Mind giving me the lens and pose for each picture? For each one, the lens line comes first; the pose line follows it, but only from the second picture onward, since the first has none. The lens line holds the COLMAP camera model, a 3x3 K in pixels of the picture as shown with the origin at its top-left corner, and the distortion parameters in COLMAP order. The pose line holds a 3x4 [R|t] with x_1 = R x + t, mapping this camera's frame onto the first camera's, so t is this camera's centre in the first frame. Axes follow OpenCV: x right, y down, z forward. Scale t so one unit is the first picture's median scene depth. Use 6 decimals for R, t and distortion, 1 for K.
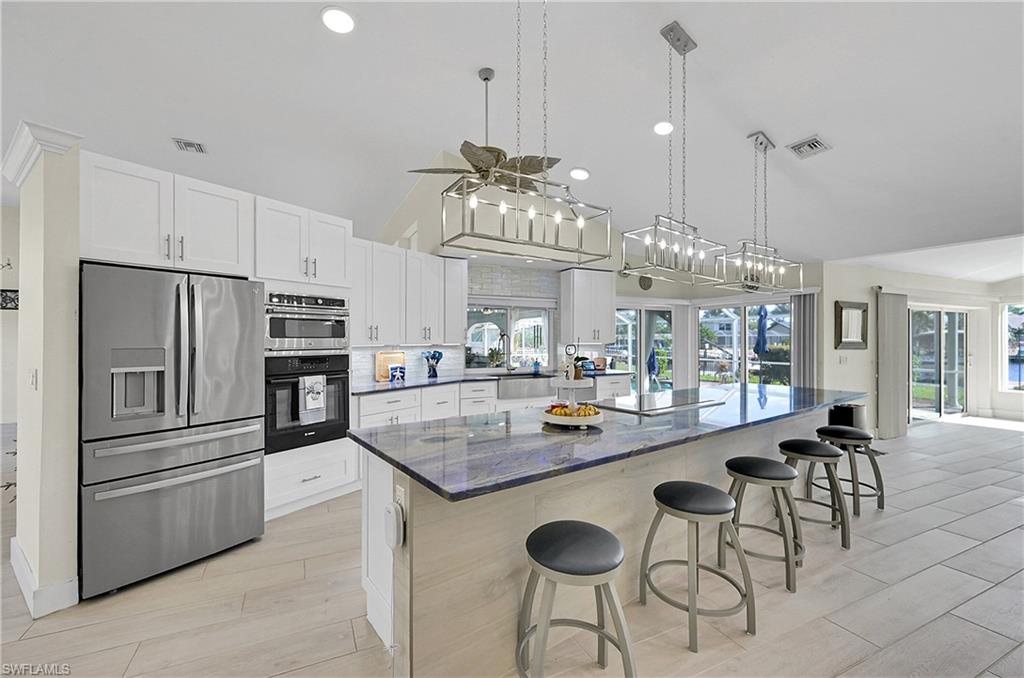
lens RADIAL K [[423.2, 0, 484.3], [0, 423.2, 334.6], [0, 0, 1]] dist [-0.000352, -0.000002]
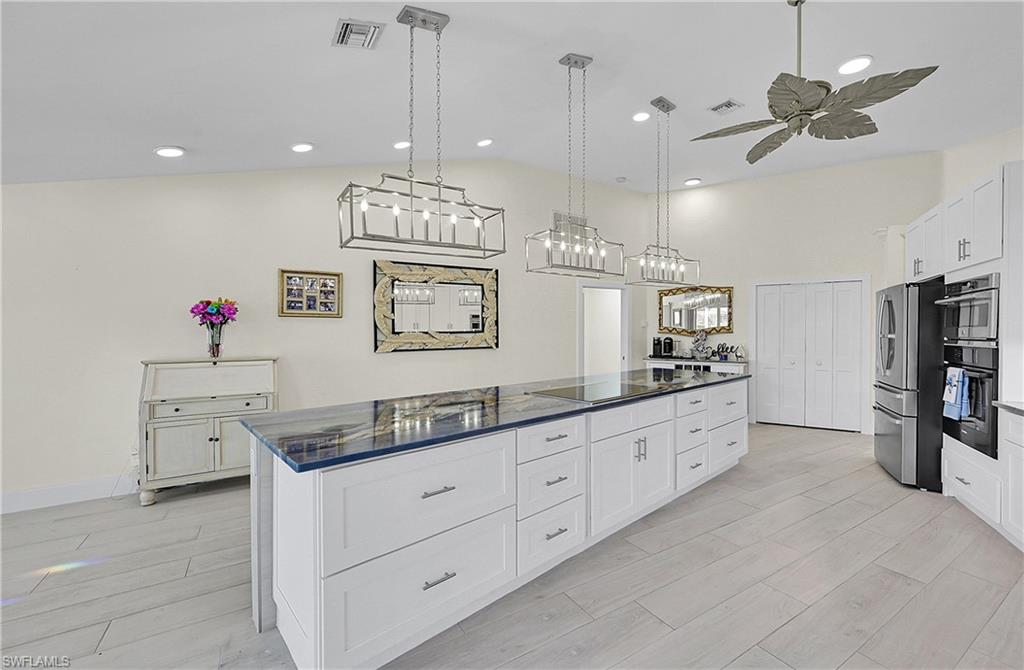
lens RADIAL K [[411.1, 0, 526.9], [0, 411.1, 334.0], [0, 0, 1]] dist [-0.000821, -0.000073]
pose [[-0.991030, 0.001365, -0.133634, 0.563882], [0.001992, 0.999988, -0.004558, 0.022413], [0.133626, -0.004784, -0.991020, 1.540700]]
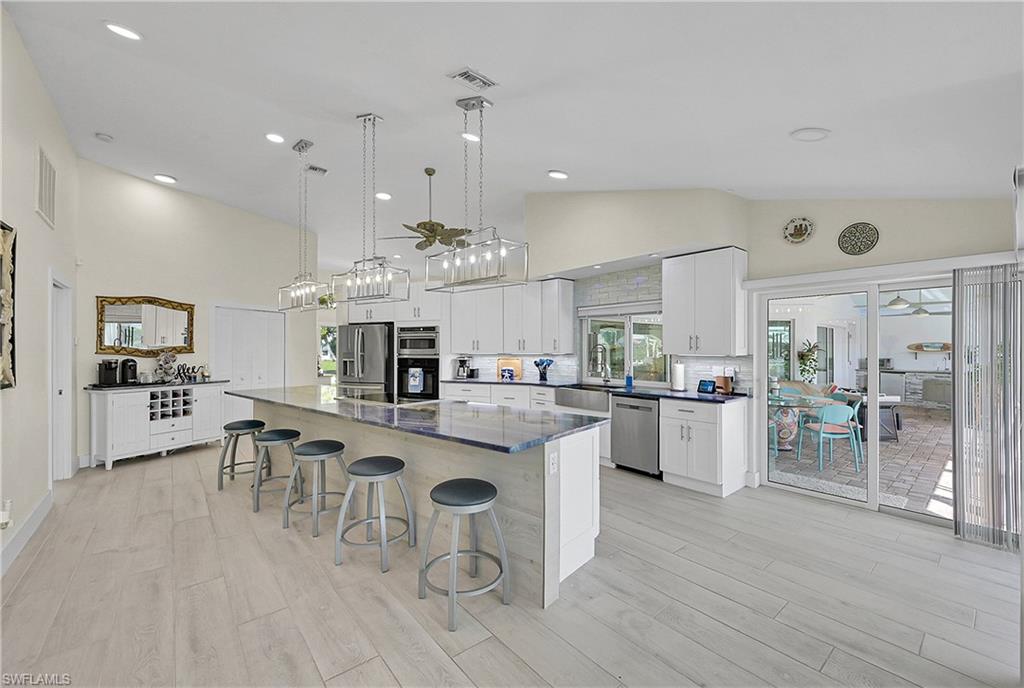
lens RADIAL K [[418.3, 0, 515.0], [0, 418.3, 346.6], [0, 0, 1]] dist [0.000165, 0.000063]
pose [[0.266478, -0.005953, -0.963822, 1.364042], [0.011524, 0.999929, -0.002989, 0.008297], [0.963772, -0.010311, 0.266528, 0.811703]]
